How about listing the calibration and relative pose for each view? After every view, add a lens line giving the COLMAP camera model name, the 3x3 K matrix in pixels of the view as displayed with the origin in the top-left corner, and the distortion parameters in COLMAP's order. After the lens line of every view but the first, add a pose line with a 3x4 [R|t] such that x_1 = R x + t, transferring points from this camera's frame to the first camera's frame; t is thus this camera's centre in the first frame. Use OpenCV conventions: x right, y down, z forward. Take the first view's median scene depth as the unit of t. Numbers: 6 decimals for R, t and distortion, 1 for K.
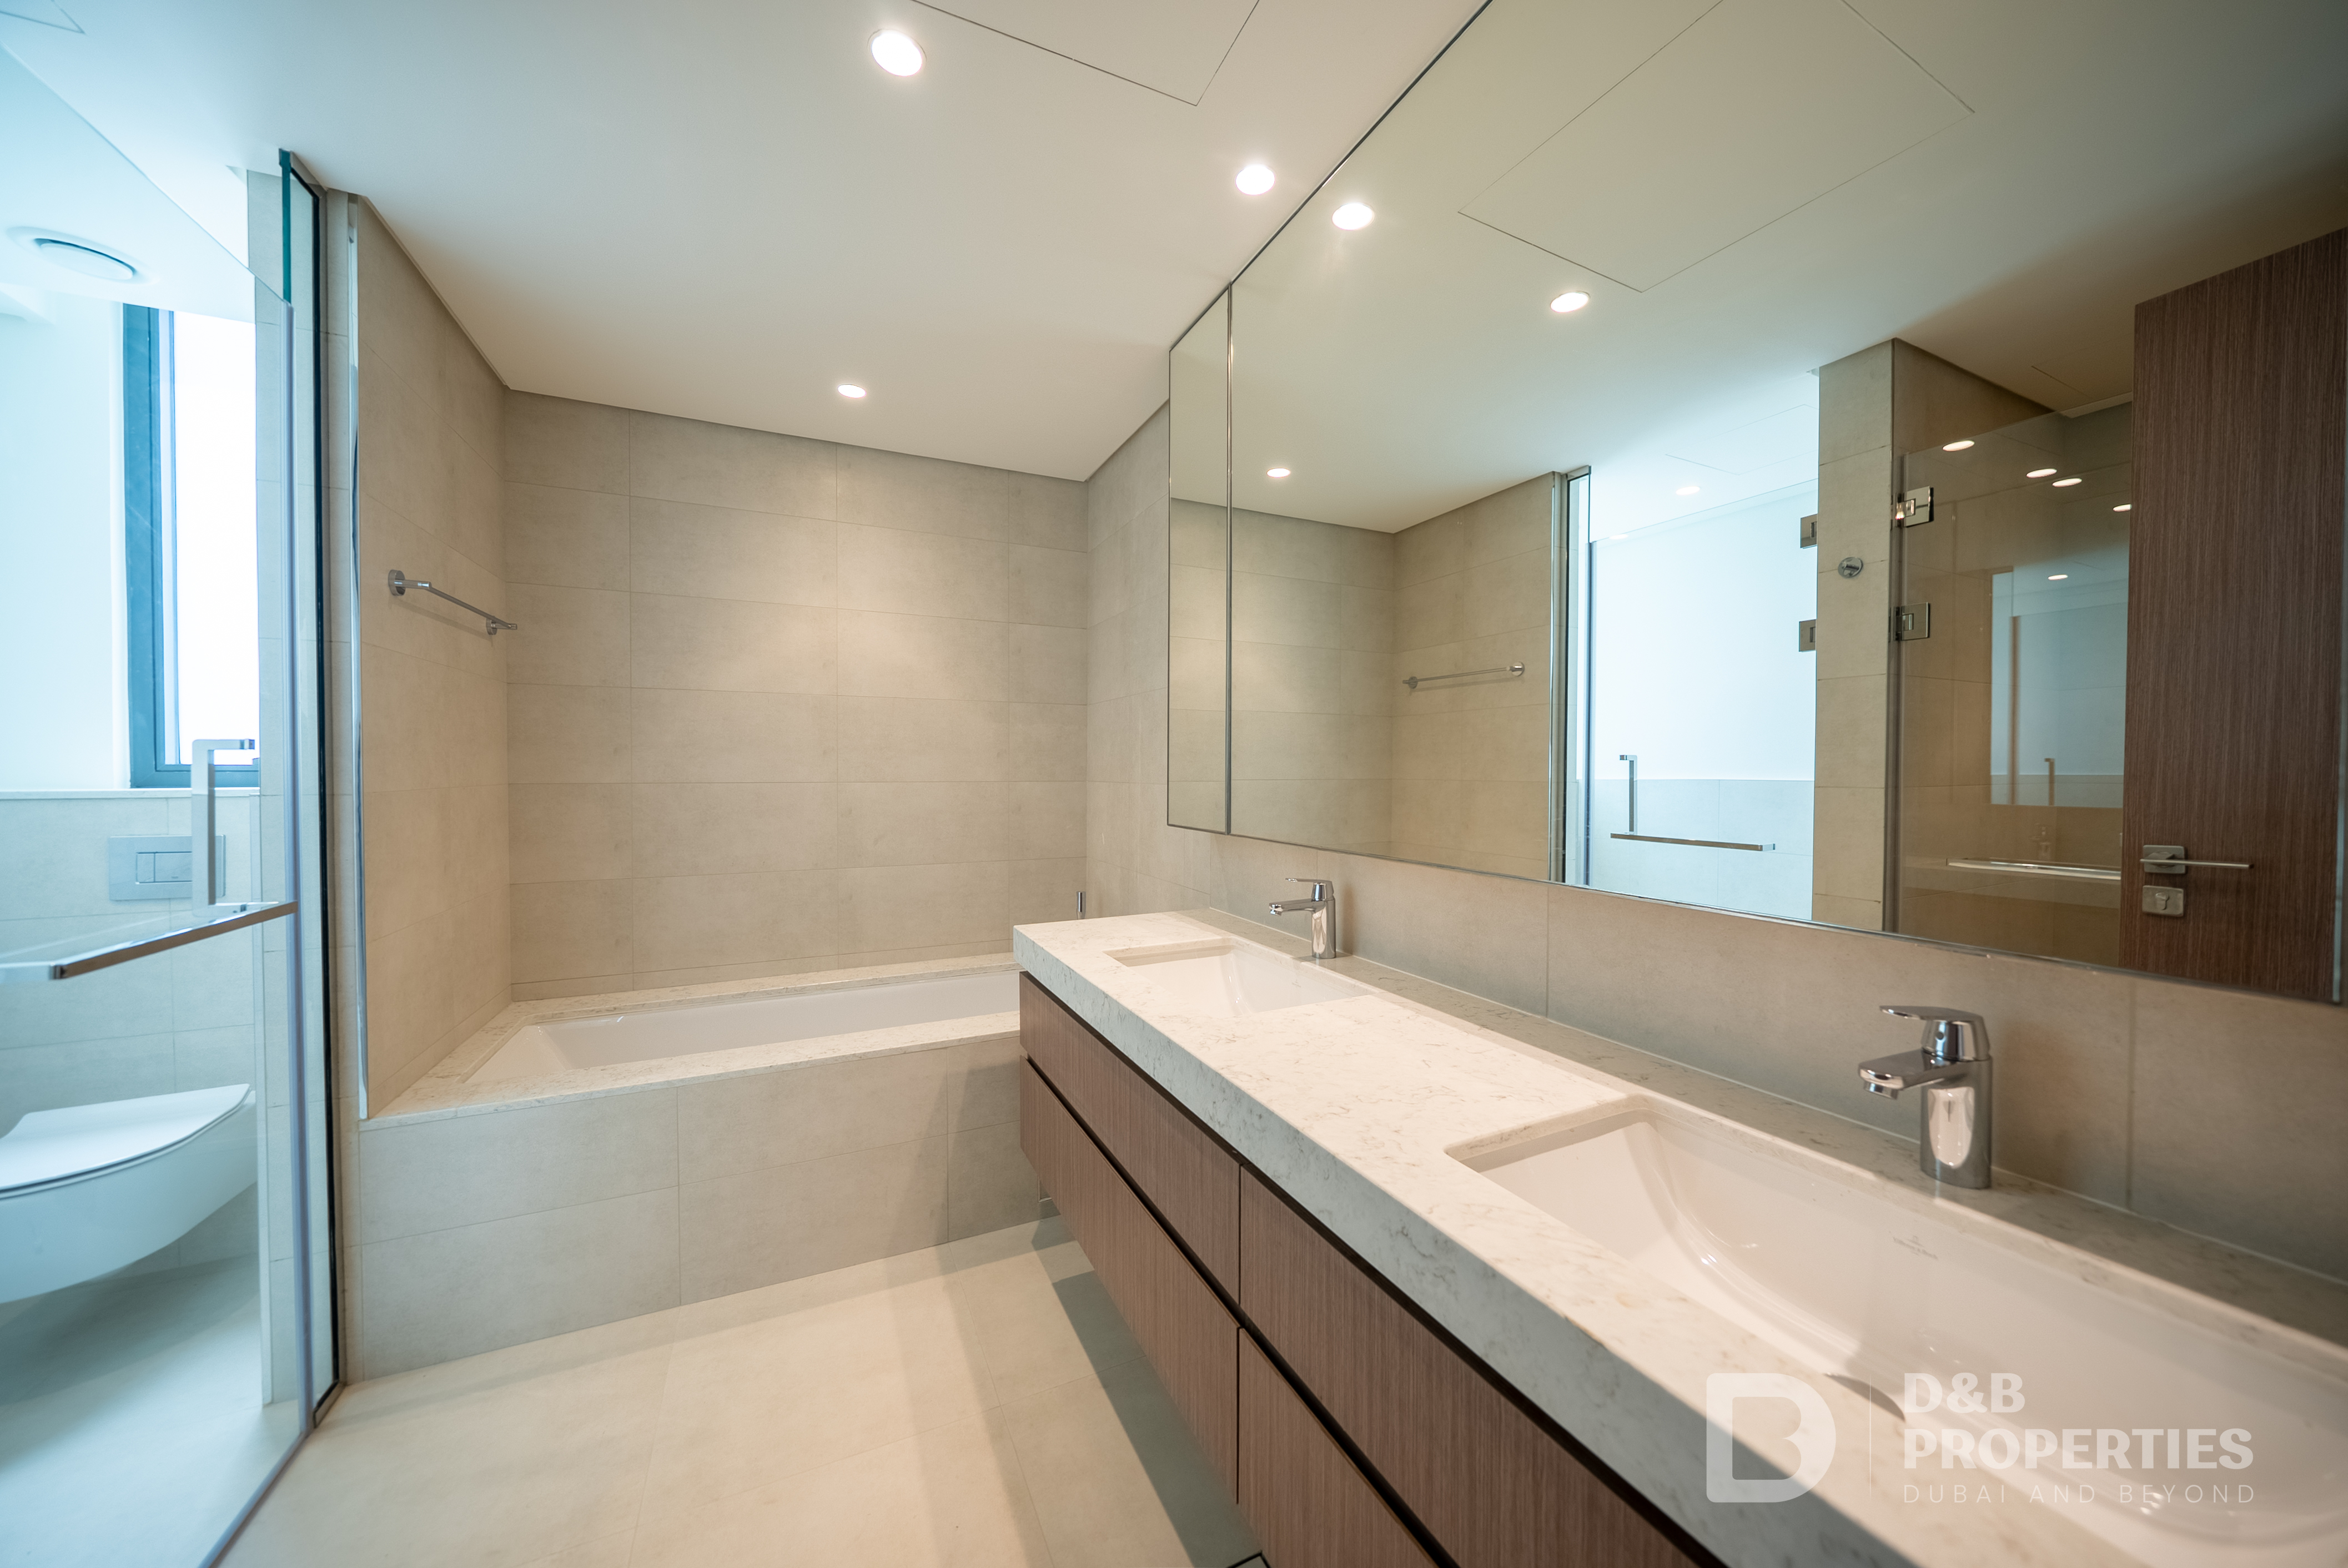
lens RADIAL K [[801.7, 0, 1180.7], [0, 801.7, 779.6], [0, 0, 1]] dist [-0.004742, -0.000031]
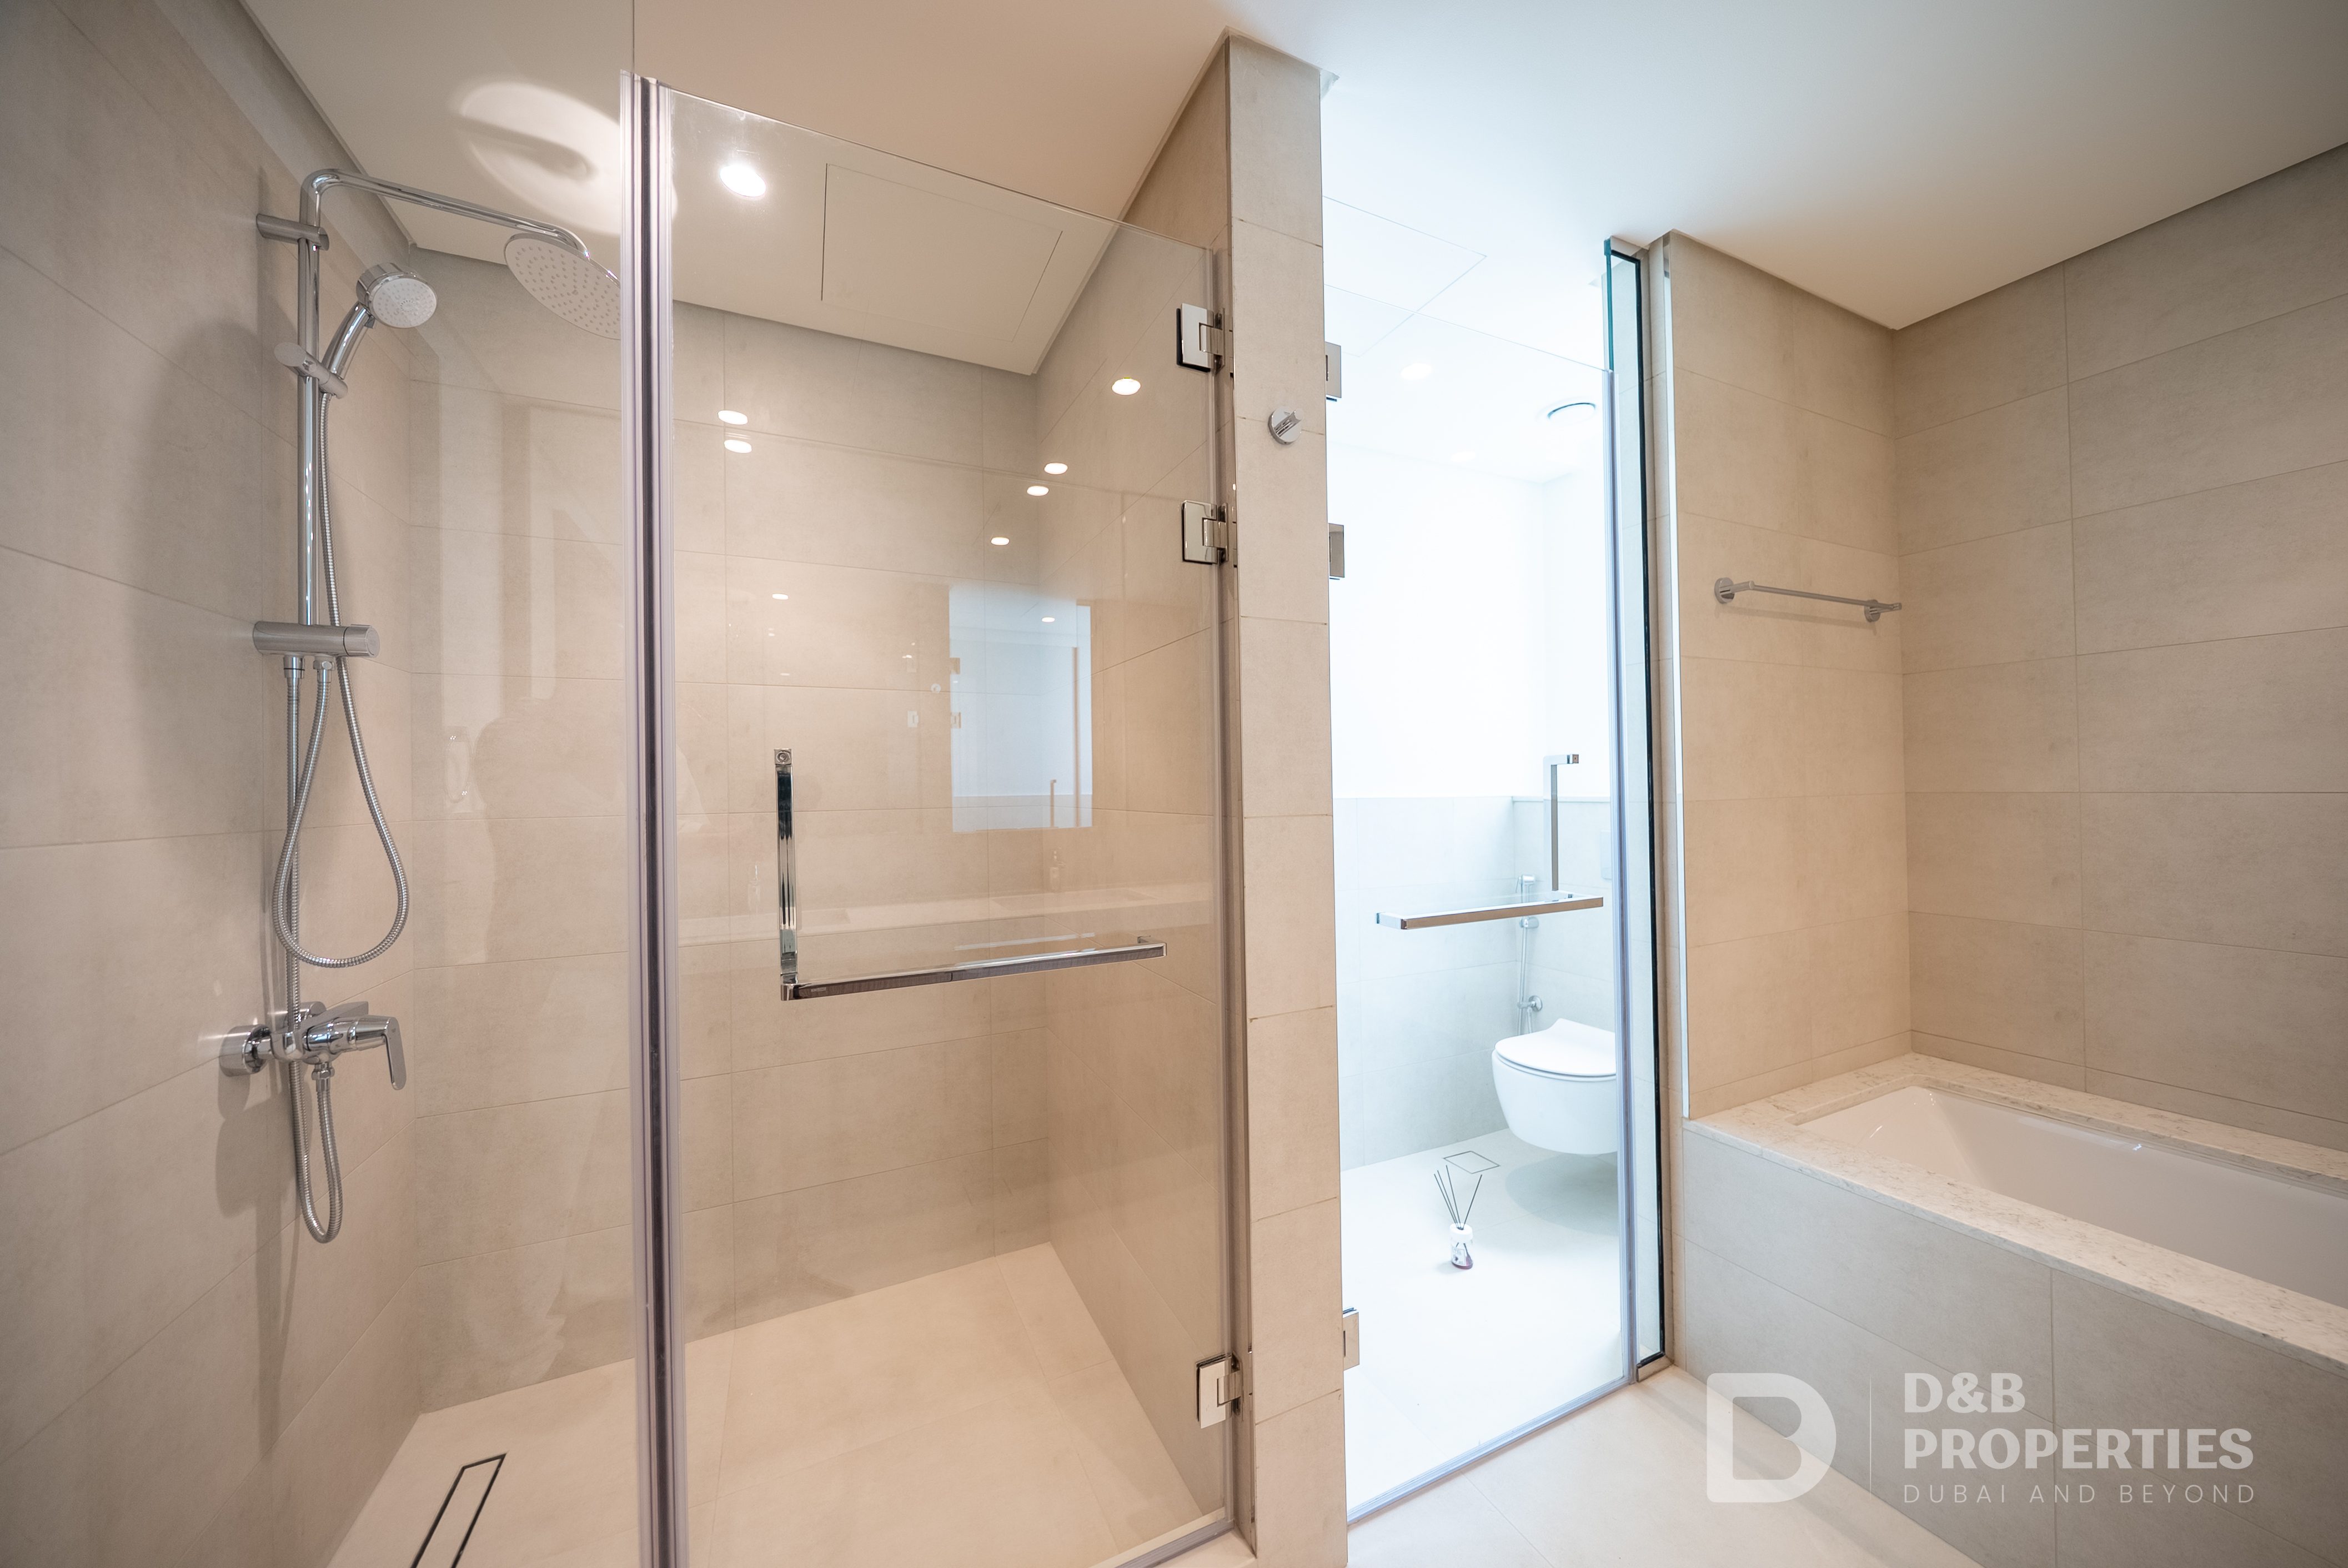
lens RADIAL K [[801.8, 0, 1180.7], [0, 801.8, 779.6], [0, 0, 1]] dist [-0.004742, -0.000031]
pose [[-0.004746, -0.011147, -0.999927, 0.014759], [0.001644, 0.999936, -0.011155, -0.000473], [0.999987, -0.001697, -0.004727, 0.304402]]
